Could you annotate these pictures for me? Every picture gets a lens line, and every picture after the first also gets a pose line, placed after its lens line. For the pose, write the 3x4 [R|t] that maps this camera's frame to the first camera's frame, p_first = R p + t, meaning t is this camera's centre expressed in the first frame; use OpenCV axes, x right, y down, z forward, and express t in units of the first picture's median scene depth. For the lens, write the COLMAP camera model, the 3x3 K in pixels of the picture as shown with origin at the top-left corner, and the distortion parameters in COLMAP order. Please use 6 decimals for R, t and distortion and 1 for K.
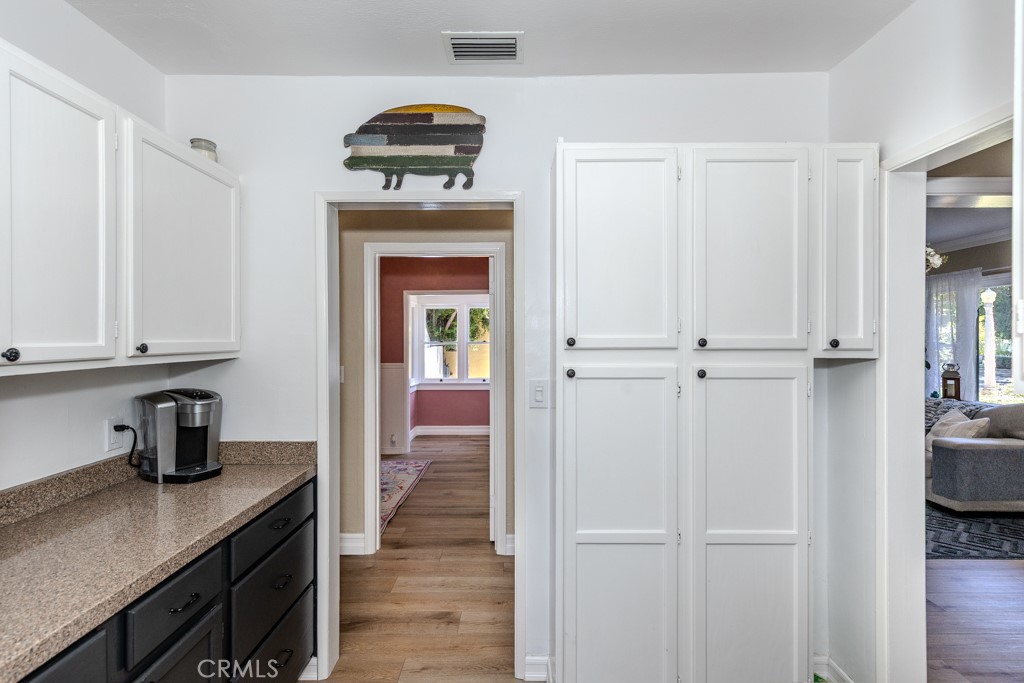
lens RADIAL K [[459.8, 0, 512.0], [0, 459.8, 341.5], [0, 0, 1]] dist [0.000208, 0.000032]
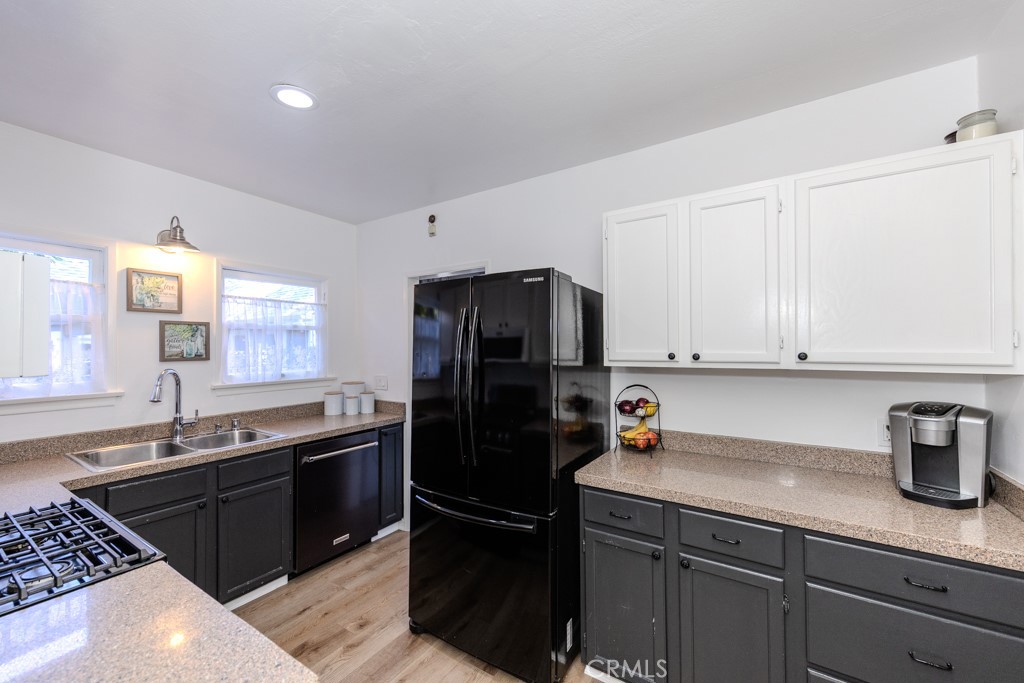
lens RADIAL K [[402.0, 0, 512.0], [0, 402.0, 341.5], [0, 0, 1]] dist [-0.000541, -0.000062]
pose [[-0.538508, -0.005379, -0.842603, 0.455860], [-0.004060, 0.999985, -0.003789, -0.015455], [0.842611, 0.001381, -0.538521, 0.761349]]
